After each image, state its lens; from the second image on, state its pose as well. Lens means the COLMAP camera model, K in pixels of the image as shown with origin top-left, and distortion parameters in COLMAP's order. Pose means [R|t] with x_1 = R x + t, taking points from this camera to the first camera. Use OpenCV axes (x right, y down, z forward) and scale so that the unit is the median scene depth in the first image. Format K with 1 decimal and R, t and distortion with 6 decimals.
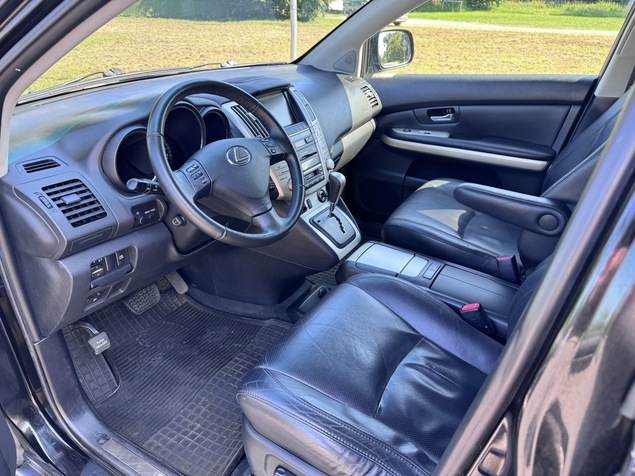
lens RADIAL K [[449.3, 0, 317.5], [0, 449.3, 238.0], [0, 0, 1]] dist [-0.019741, -0.005254]
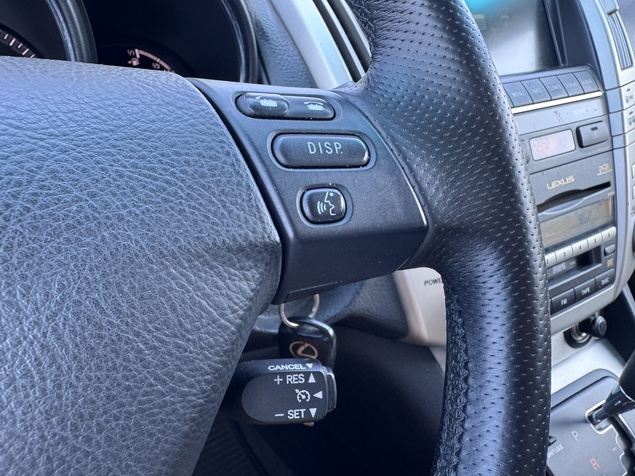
lens RADIAL K [[437.6, 0, 317.5], [0, 437.6, 238.0], [0, 0, 1]] dist [-0.033336, 0.001930]
pose [[0.878667, 0.241283, -0.411979, -0.045508], [-0.218600, 0.970455, 0.102136, -0.161234], [0.424450, 0.000315, 0.905451, 0.751226]]
